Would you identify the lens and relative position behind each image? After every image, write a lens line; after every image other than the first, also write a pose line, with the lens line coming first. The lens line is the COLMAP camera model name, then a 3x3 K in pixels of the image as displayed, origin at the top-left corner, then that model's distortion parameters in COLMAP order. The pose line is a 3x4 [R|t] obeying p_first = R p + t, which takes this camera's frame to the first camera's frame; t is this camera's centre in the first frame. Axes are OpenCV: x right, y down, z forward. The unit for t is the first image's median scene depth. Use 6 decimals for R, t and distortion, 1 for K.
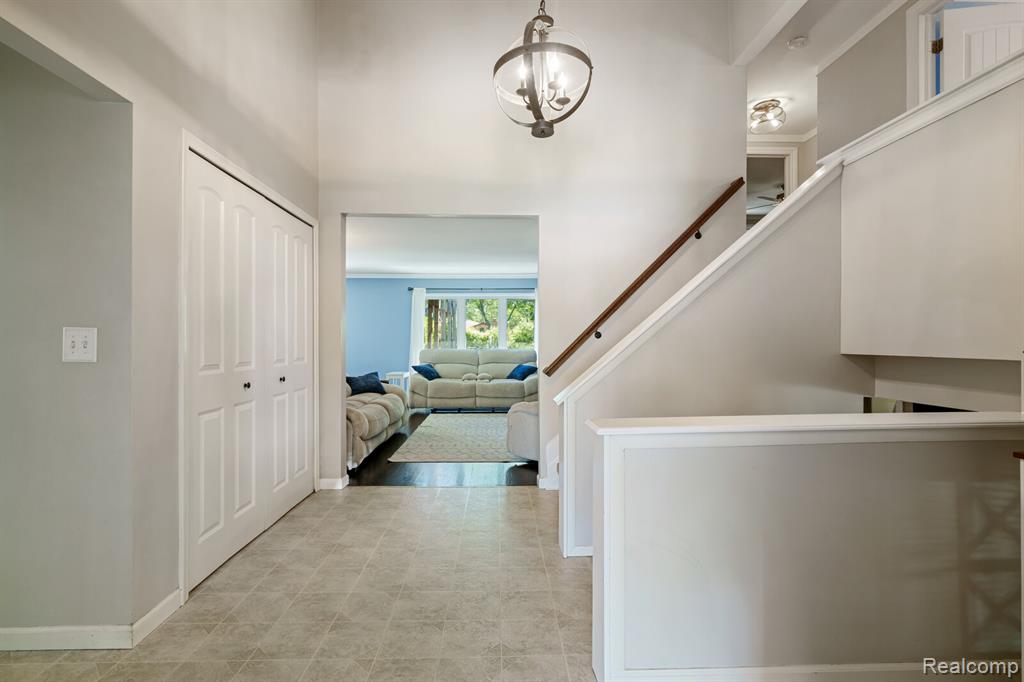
lens RADIAL K [[473.5, 0, 510.3], [0, 473.5, 344.2], [0, 0, 1]] dist [-0.000564, 0.000123]
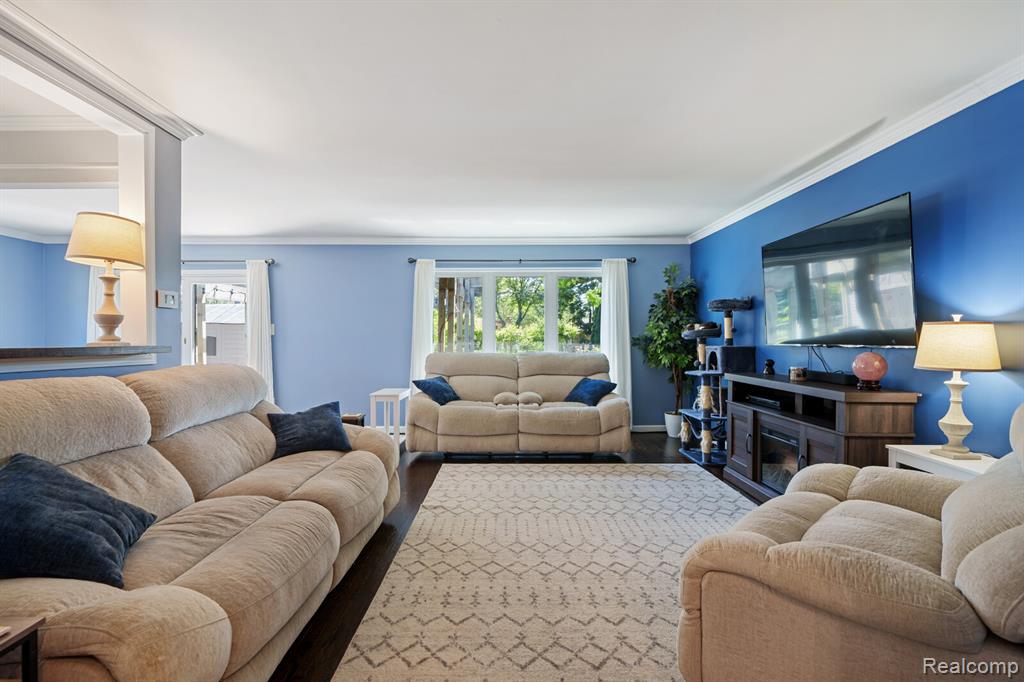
lens RADIAL K [[473.5, 0, 510.3], [0, 473.5, 344.2], [0, 0, 1]] dist [-0.000564, 0.000123]
pose [[0.999752, 0.000630, -0.022282, -0.066434], [-0.000582, 0.999998, 0.002144, -0.002953], [0.022283, -0.002131, 0.999749, 0.382696]]
